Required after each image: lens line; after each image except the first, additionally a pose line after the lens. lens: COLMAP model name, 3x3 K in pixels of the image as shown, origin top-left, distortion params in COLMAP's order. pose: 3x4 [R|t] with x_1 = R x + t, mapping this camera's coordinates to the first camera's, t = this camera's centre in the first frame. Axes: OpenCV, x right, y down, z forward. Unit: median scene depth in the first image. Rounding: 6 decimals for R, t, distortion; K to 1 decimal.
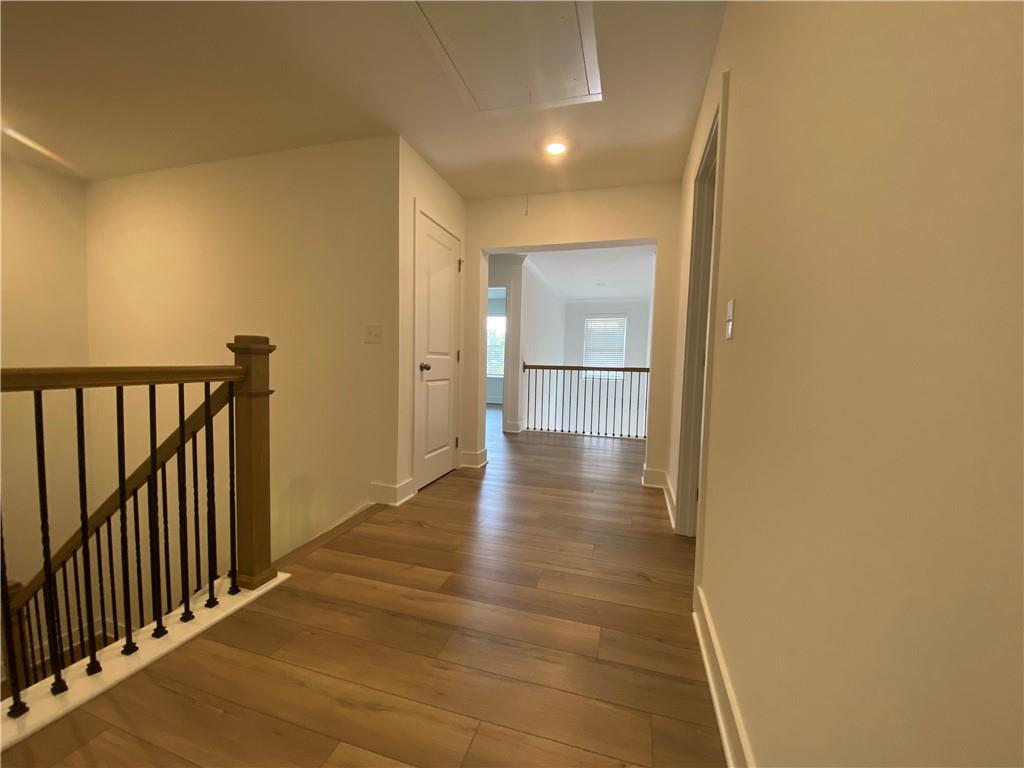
lens RADIAL K [[403.3, 0, 512.0], [0, 403.3, 384.0], [0, 0, 1]] dist [0.000070, 0.000000]
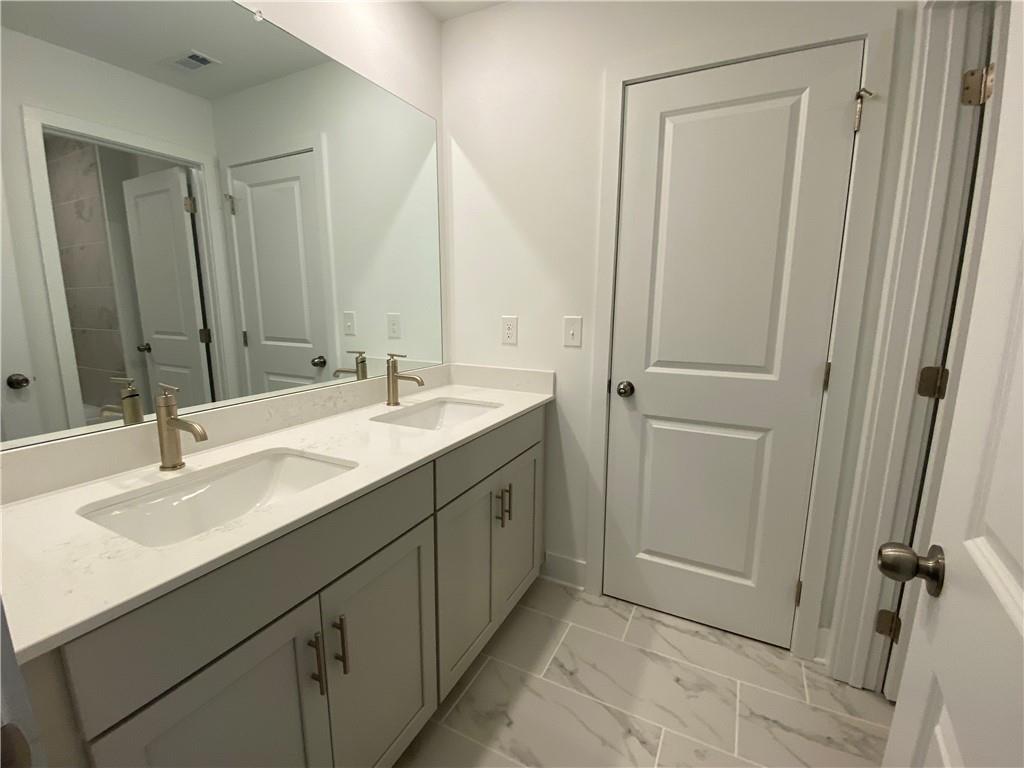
lens RADIAL K [[461.2, 0, 512.0], [0, 461.2, 384.0], [0, 0, 1]] dist [0.000203, -0.000010]
pose [[-0.180930, 0.148995, -0.972144, 0.382961], [-0.053424, 0.985510, 0.160987, -0.135053], [0.982044, 0.081064, -0.170348, 0.908008]]
